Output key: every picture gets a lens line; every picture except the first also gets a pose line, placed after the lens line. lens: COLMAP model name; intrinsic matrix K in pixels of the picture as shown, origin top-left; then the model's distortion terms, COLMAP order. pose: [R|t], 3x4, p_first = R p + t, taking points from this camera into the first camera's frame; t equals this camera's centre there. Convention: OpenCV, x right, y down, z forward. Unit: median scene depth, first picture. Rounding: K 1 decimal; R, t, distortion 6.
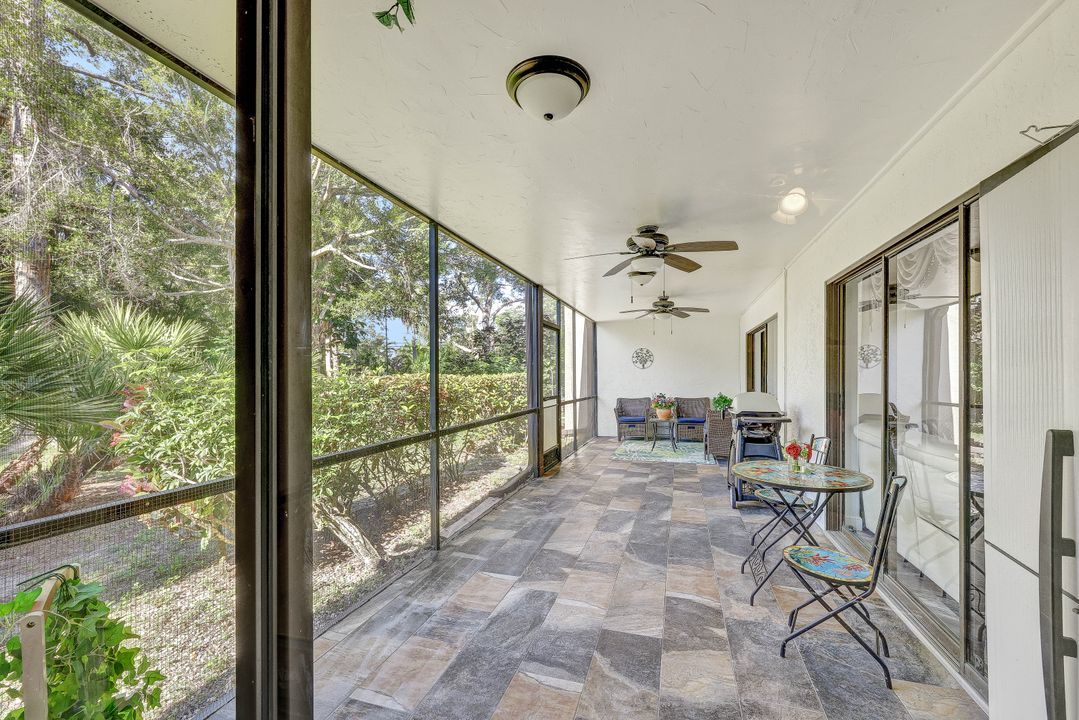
lens RADIAL K [[440.3, 0, 547.2], [0, 440.3, 373.1], [0, 0, 1]] dist [-0.001652, -0.000915]
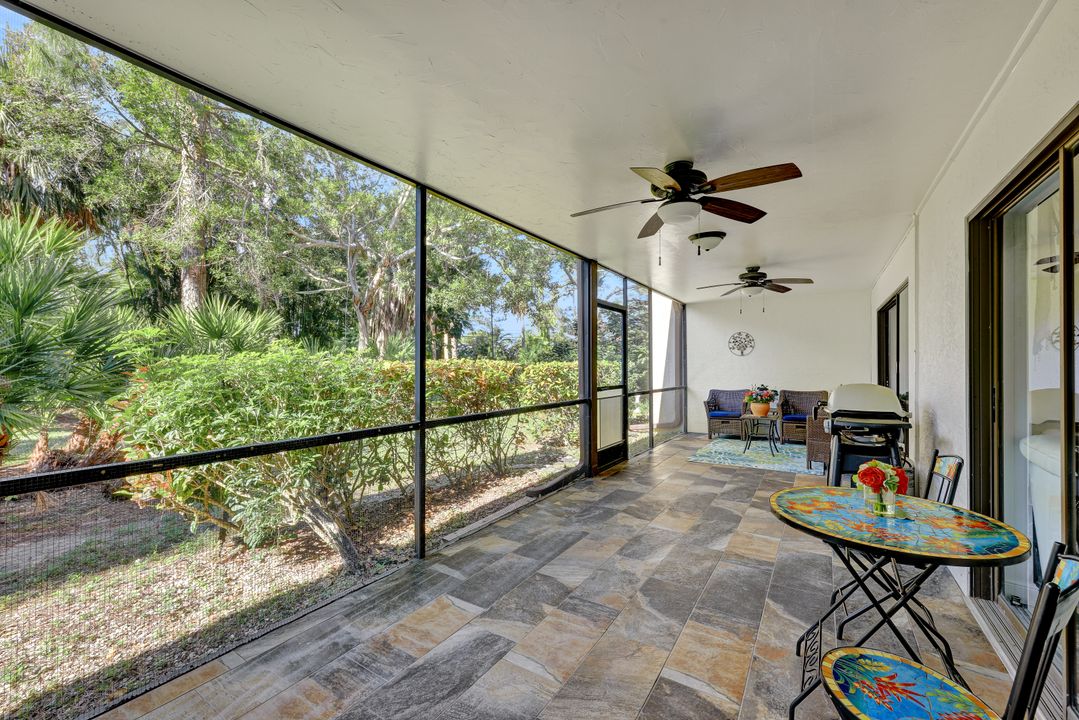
lens RADIAL K [[440.3, 0, 538.3], [0, 440.3, 358.9], [0, 0, 1]] dist [-0.001652, -0.000915]
pose [[0.964157, 0.000570, -0.265330, 0.129372], [-0.002610, 0.999970, -0.007336, 0.007403], [0.265318, 0.007765, 0.964130, 0.135380]]
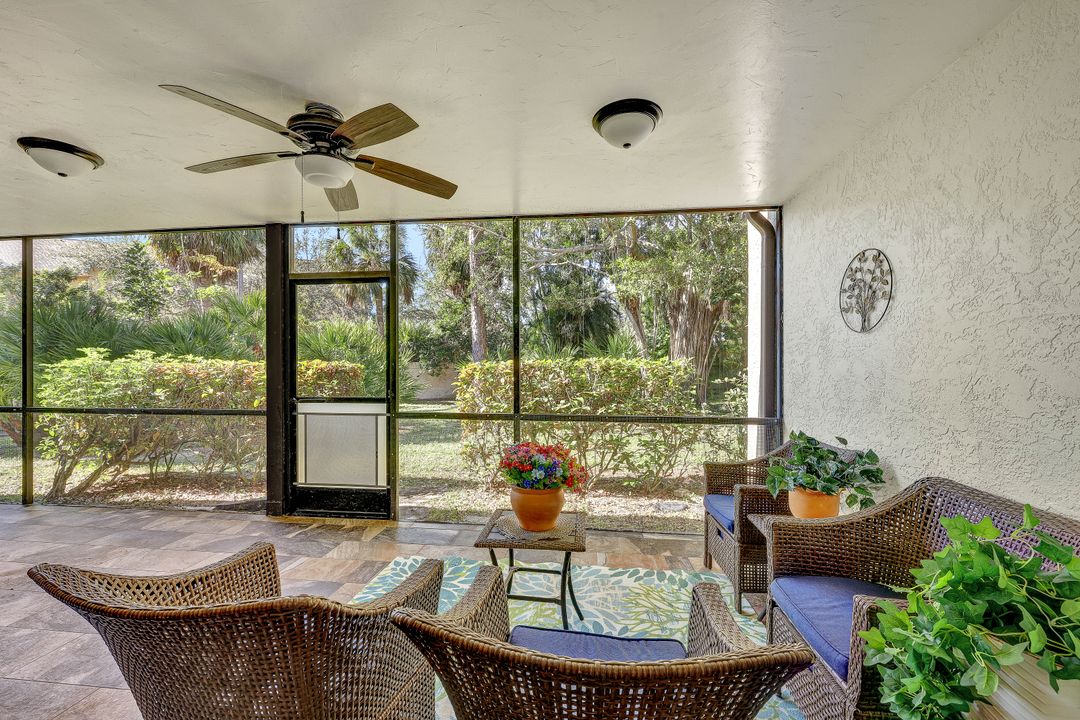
lens RADIAL K [[440.7, 0, 540.3], [0, 440.7, 364.0], [0, 0, 1]] dist [-0.001652, -0.000915]
pose [[0.186269, -0.002924, -0.982494, 0.885401], [0.006116, 0.999980, -0.001816, 0.015755], [0.982480, -0.005671, 0.186283, 1.601484]]
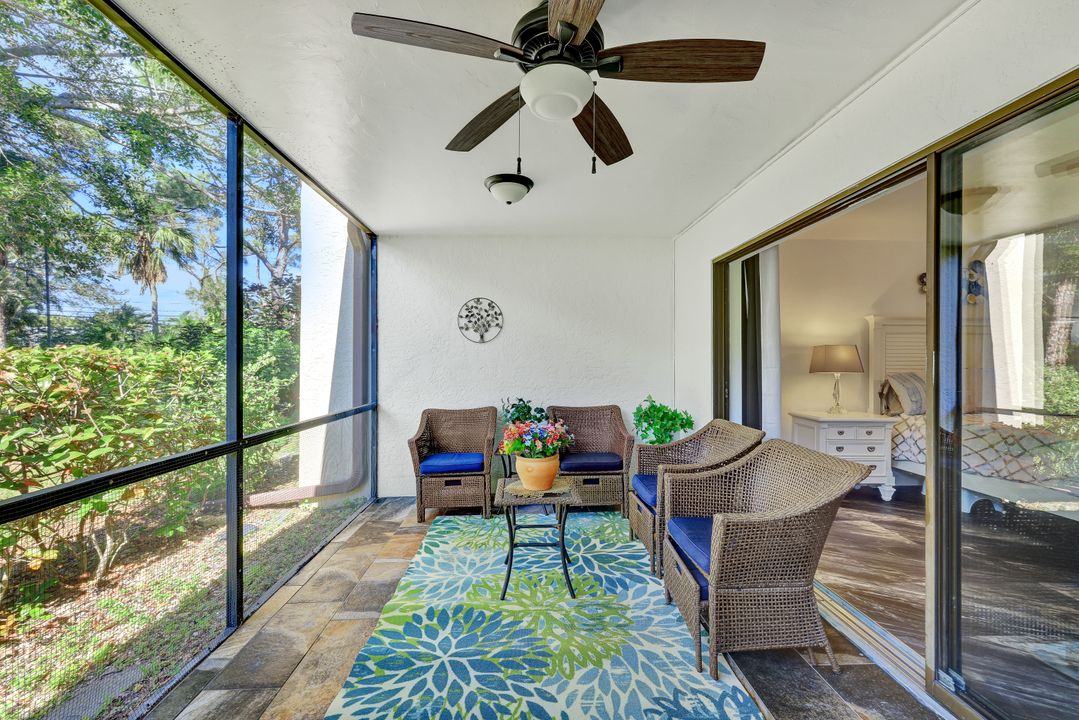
lens RADIAL K [[440.3, 0, 543.7], [0, 440.3, 359.3], [0, 0, 1]] dist [-0.001652, -0.000915]
pose [[0.939690, 0.003104, 0.342014, 0.254999], [-0.004271, 0.999987, 0.002660, 0.011558], [-0.342001, -0.003960, 0.939691, 1.143328]]
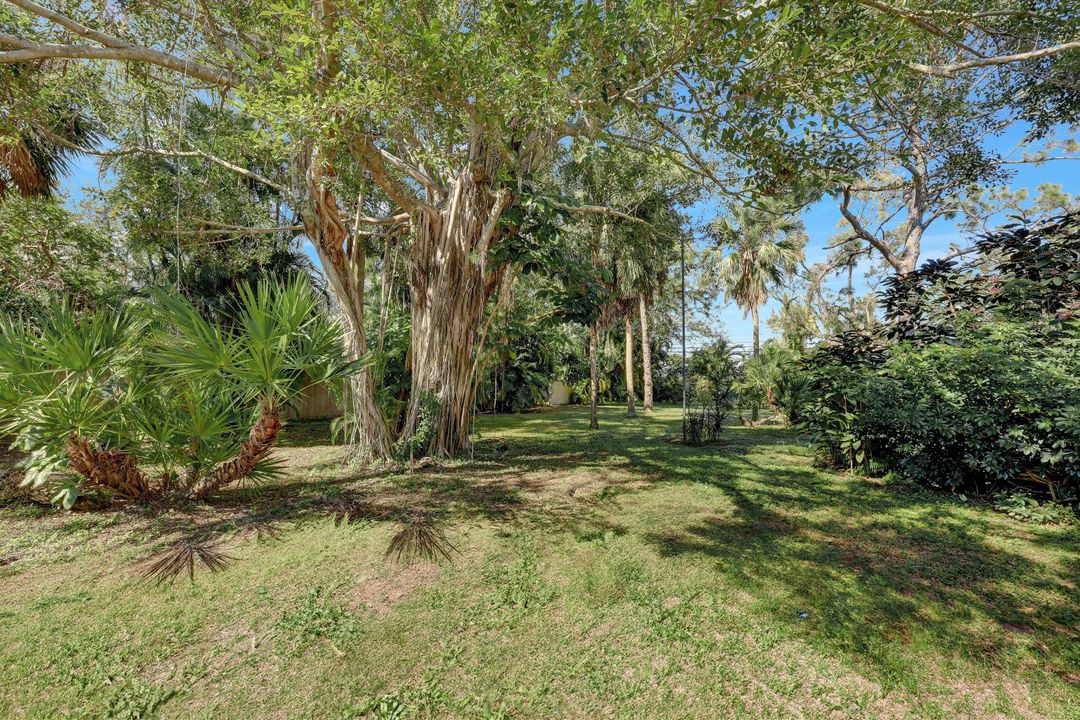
lens RADIAL K [[440.7, 0, 541.6], [0, 440.7, 363.0], [0, 0, 1]] dist [-0.001652, -0.000915]
pose [[0.711094, -0.007735, -0.703054, -0.379687], [-0.027421, 0.998874, -0.038724, 0.021801], [0.702562, 0.046815, 0.710081, 2.207541]]
